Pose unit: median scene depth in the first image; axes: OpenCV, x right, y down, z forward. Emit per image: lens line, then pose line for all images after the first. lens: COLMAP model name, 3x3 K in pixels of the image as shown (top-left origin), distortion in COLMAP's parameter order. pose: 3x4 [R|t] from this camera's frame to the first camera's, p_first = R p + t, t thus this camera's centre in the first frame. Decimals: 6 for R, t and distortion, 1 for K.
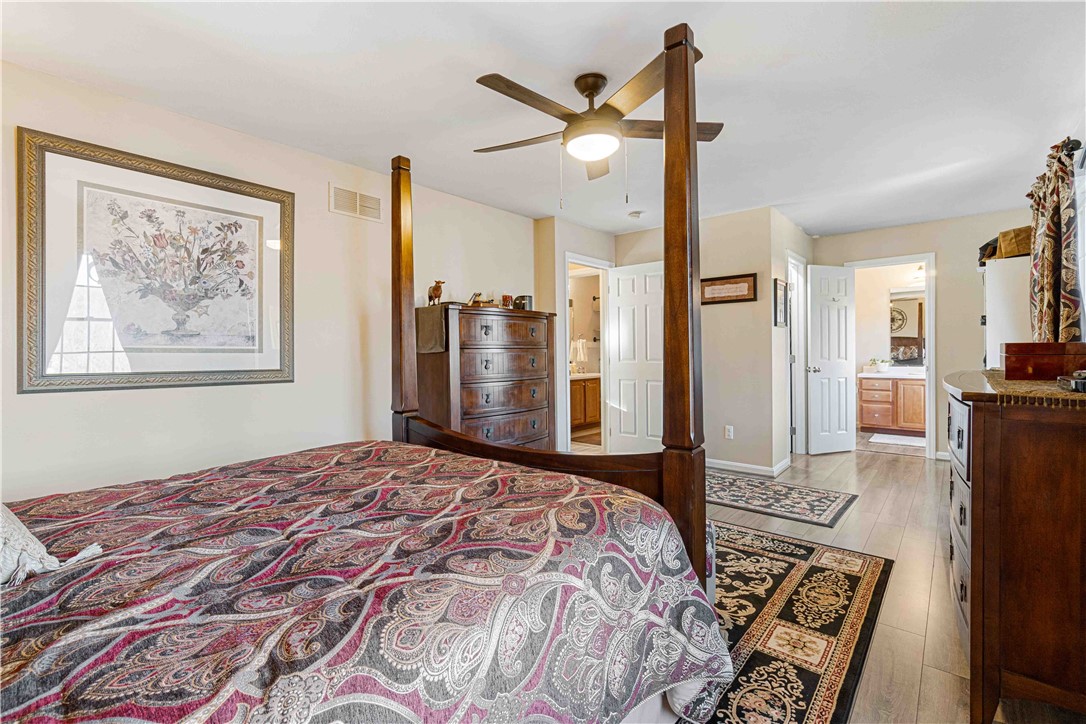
lens RADIAL K [[475.3, 0, 541.9], [0, 475.3, 354.0], [0, 0, 1]] dist [-0.001410, -0.000101]
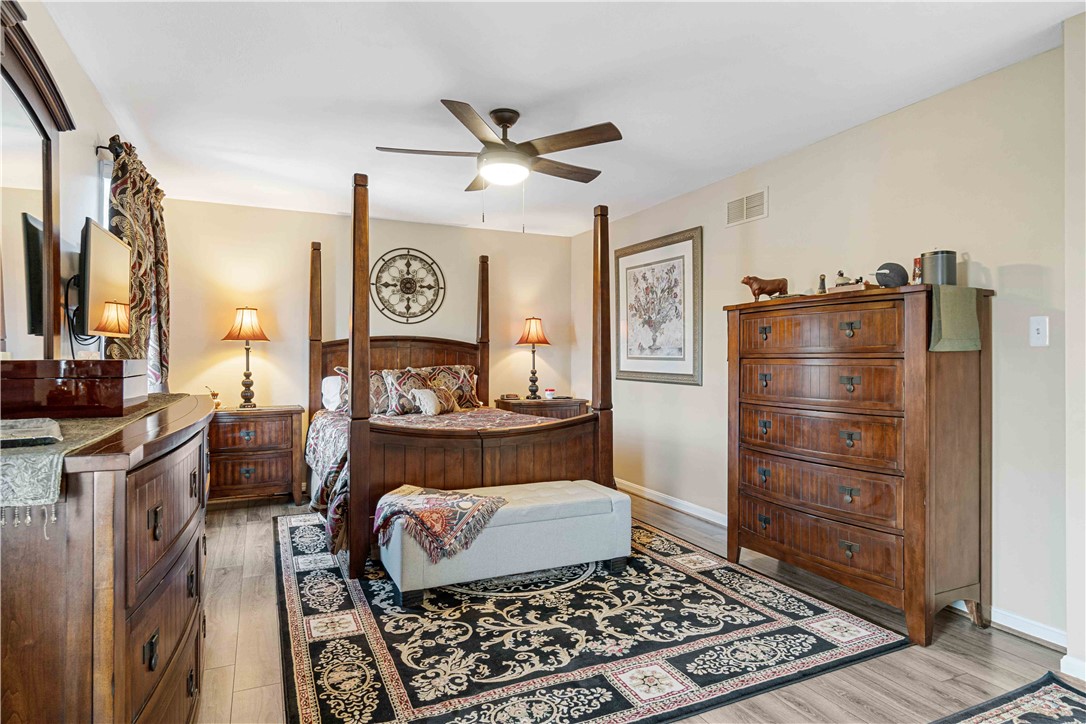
lens RADIAL K [[602.7, 0, 541.1], [0, 602.7, 357.2], [0, 0, 1]] dist [0.000036, 0.000021]
pose [[-0.405468, 0.004986, -0.914096, 1.335733], [-0.006756, 0.999941, 0.008451, -0.029919], [0.914084, 0.009602, -0.405411, 1.650897]]
